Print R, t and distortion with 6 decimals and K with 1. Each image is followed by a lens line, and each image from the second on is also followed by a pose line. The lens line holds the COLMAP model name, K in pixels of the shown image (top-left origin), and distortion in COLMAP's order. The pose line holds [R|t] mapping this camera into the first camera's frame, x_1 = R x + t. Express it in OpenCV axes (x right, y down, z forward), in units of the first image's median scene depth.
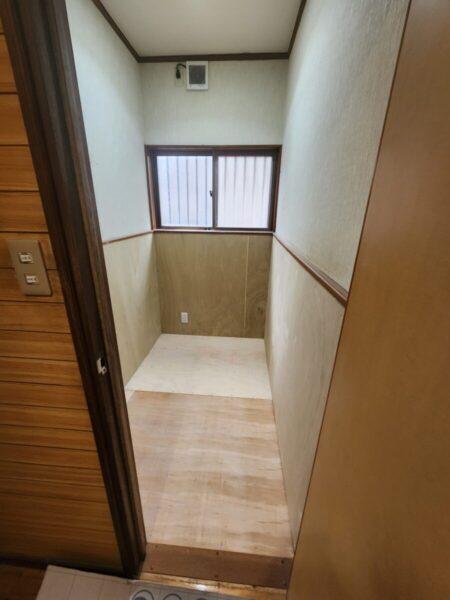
lens RADIAL K [[243.4, 0, 222.5], [0, 243.4, 298.5], [0, 0, 1]] dist [-0.001231, 0.000652]
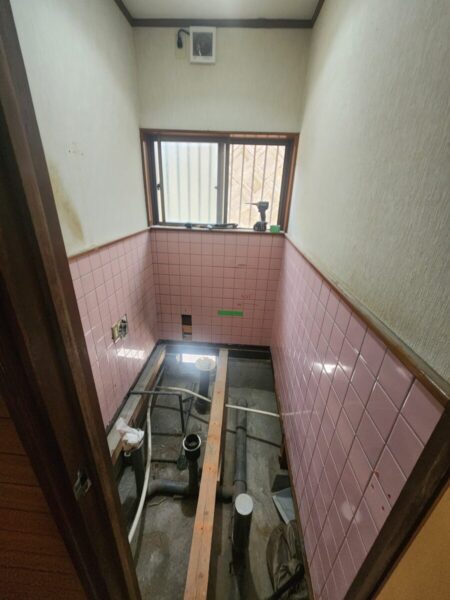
lens RADIAL K [[243.4, 0, 222.1], [0, 243.4, 296.2], [0, 0, 1]] dist [-0.001231, 0.000652]
pose [[0.999723, 0.013292, 0.019402, -0.041043], [-0.014317, 0.998455, 0.053693, -0.096667], [-0.018659, -0.053956, 0.998369, 0.112953]]
